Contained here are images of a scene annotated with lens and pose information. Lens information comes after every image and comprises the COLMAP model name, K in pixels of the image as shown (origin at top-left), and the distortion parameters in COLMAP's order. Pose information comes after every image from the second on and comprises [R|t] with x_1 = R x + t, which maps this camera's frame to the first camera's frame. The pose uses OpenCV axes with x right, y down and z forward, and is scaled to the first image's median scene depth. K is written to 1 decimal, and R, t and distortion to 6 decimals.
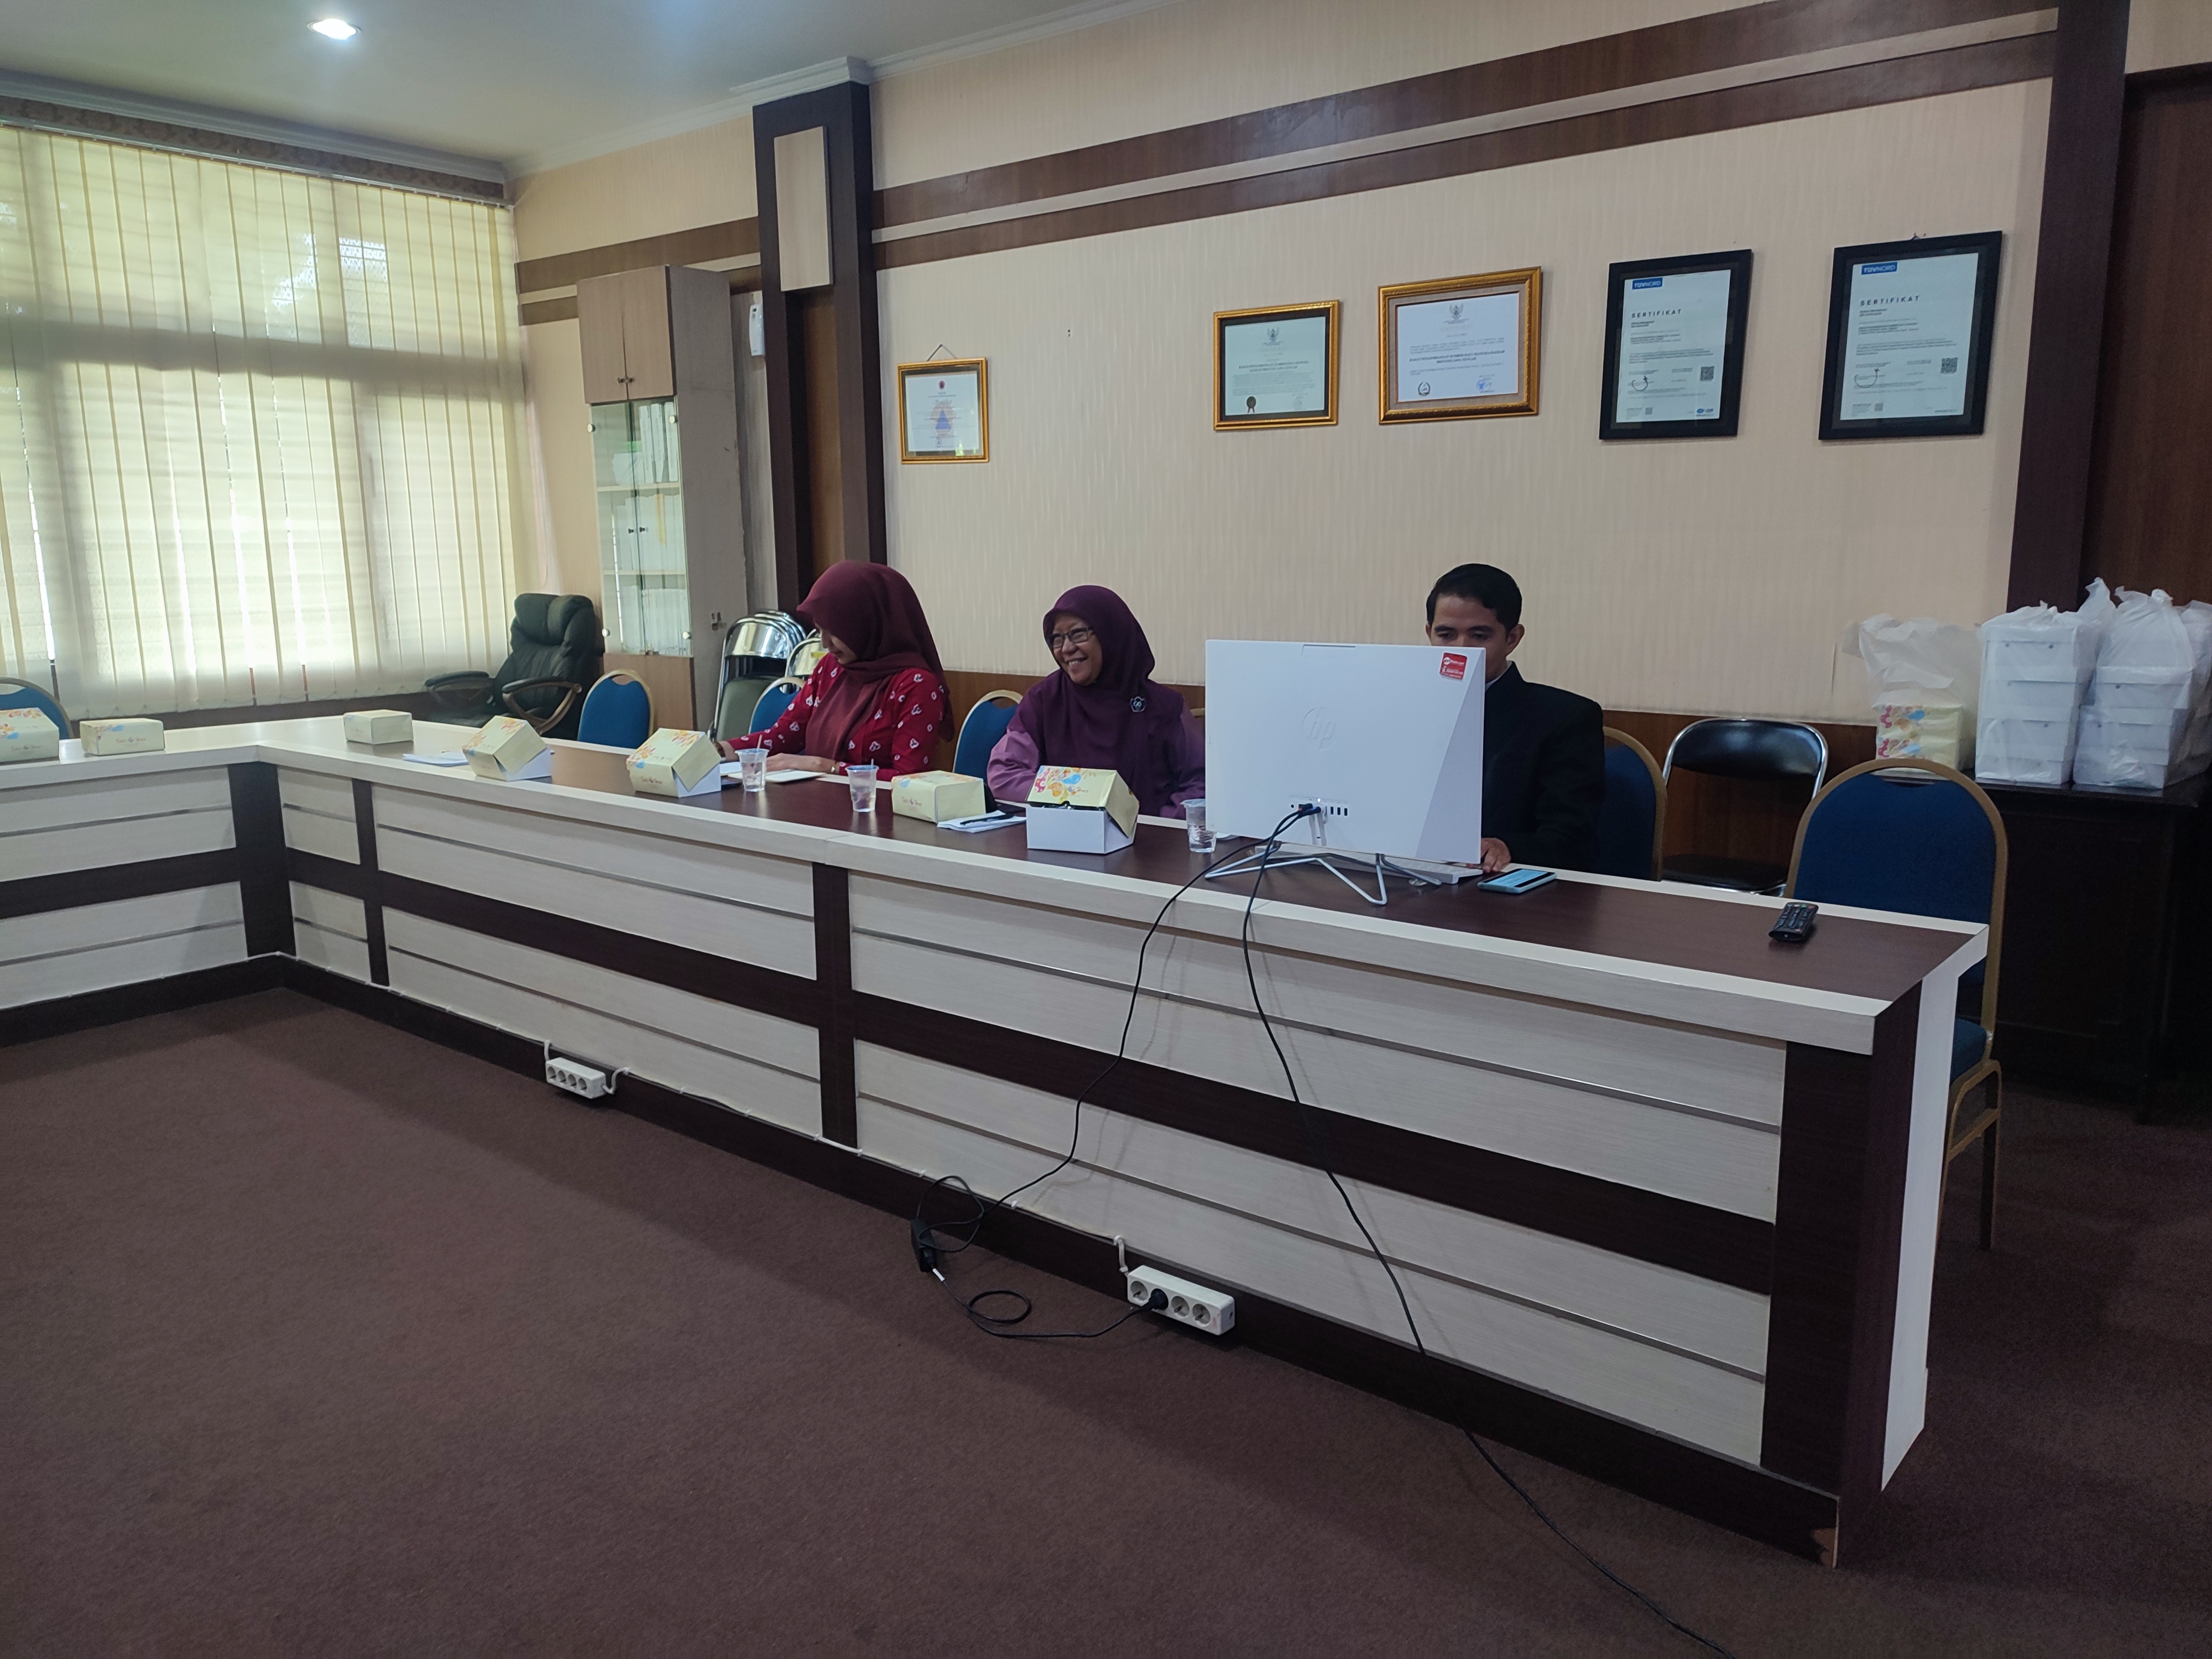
lens RADIAL K [[1584.6, 0, 1101.4], [0, 1584.6, 831.1], [0, 0, 1]] dist [0.035155, -0.029291]
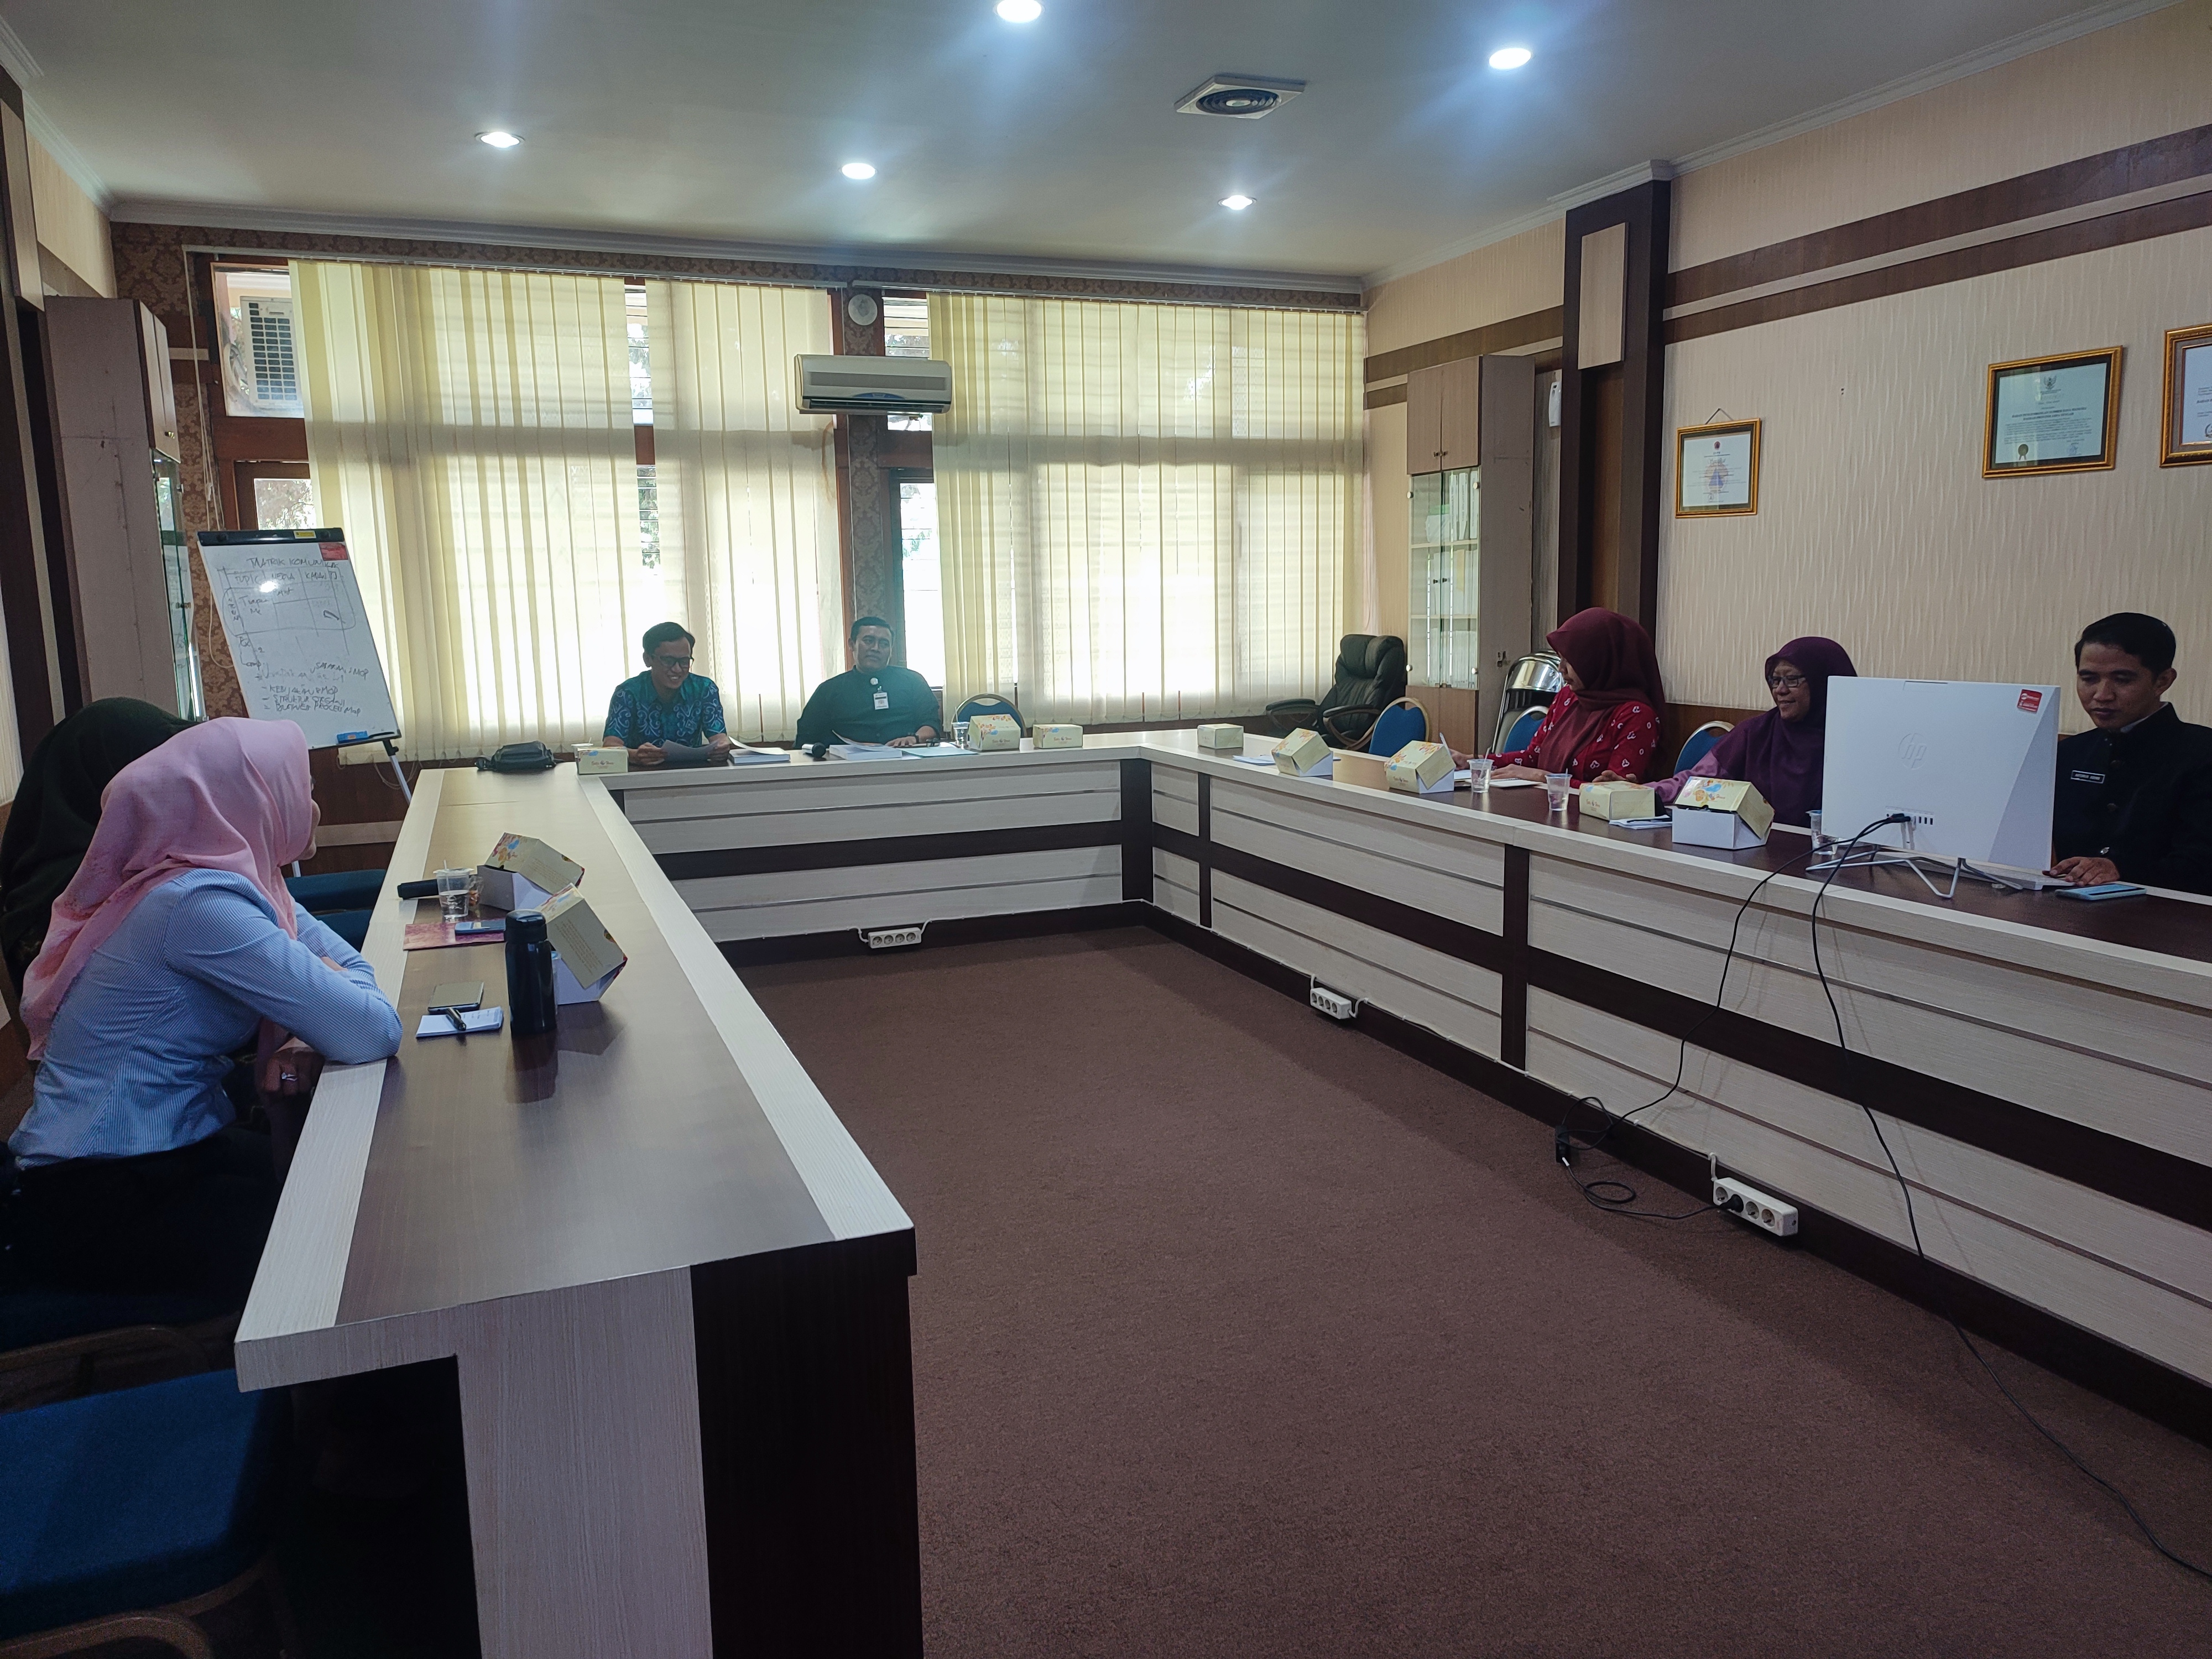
lens RADIAL K [[1584.6, 0, 1098.8], [0, 1584.6, 829.5], [0, 0, 1]] dist [0.035155, -0.029291]
pose [[0.868488, 0.064397, -0.491509, 0.117918], [-0.076629, 0.997048, -0.004768, 0.027880], [0.489751, 0.041805, 0.870859, -0.206381]]
